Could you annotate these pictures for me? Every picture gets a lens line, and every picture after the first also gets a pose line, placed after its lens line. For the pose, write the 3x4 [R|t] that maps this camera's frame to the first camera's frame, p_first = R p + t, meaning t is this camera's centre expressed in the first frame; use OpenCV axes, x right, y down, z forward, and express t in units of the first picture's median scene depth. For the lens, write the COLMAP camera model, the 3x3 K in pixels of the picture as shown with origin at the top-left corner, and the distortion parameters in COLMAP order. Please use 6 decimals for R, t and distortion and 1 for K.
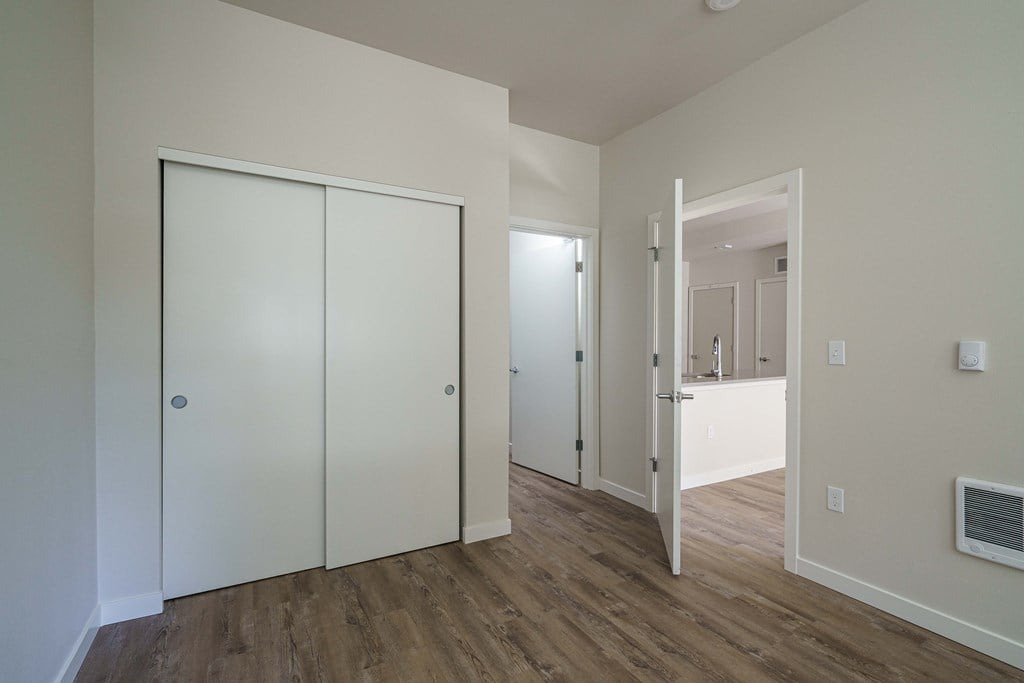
lens RADIAL K [[465.8, 0, 508.1], [0, 465.8, 342.5], [0, 0, 1]] dist [-0.000625, -0.000309]
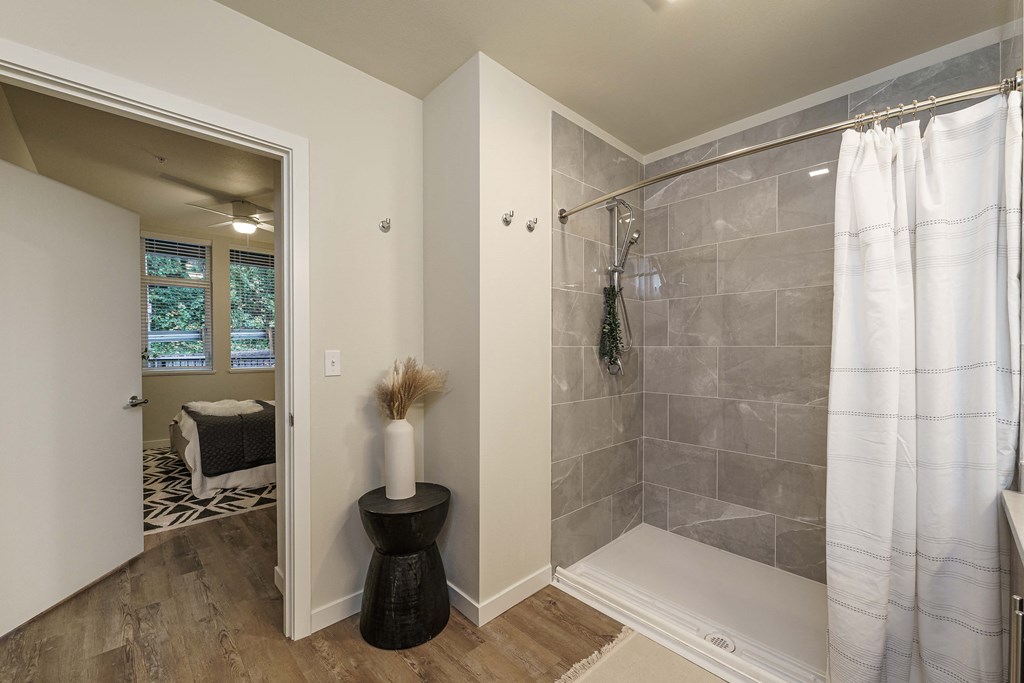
lens RADIAL K [[415.7, 0, 508.6], [0, 415.7, 352.6], [0, 0, 1]] dist [-0.001341, -0.000104]
pose [[-0.970716, -0.001159, -0.240226, -0.296459], [-0.004644, 0.999892, 0.013943, -0.018761], [0.240184, 0.014651, -0.970617, 2.440930]]
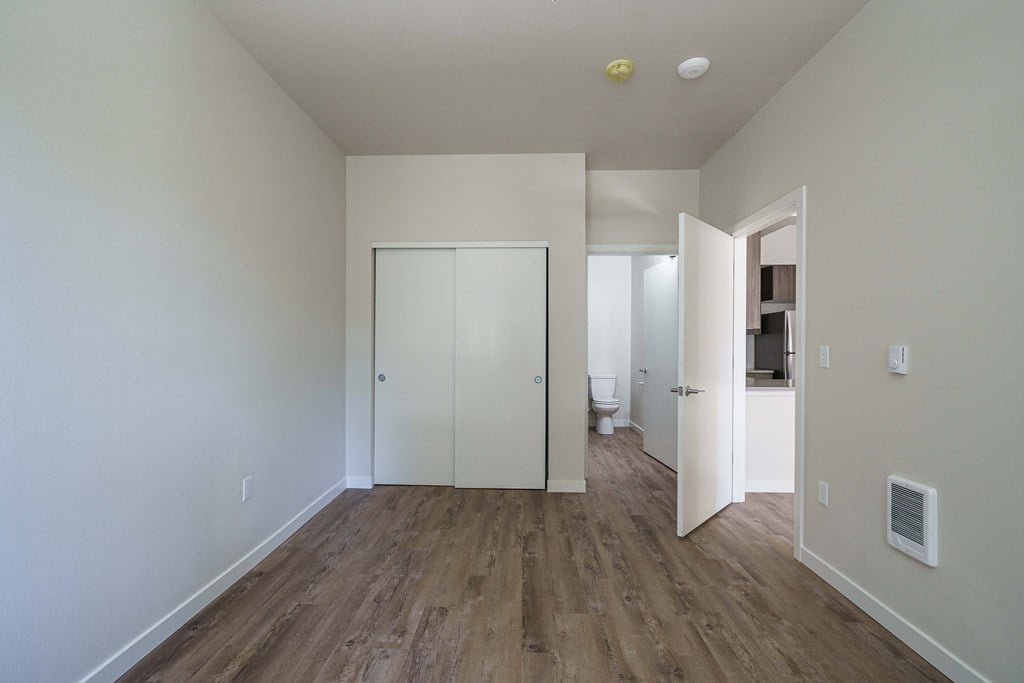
lens RADIAL K [[465.8, 0, 508.1], [0, 465.8, 342.5], [0, 0, 1]] dist [-0.000625, -0.000309]
pose [[0.853761, -0.000904, -0.520664, 0.674662], [-0.003148, 0.999971, -0.006898, -0.000842], [0.520656, 0.007528, 0.853734, -0.311044]]
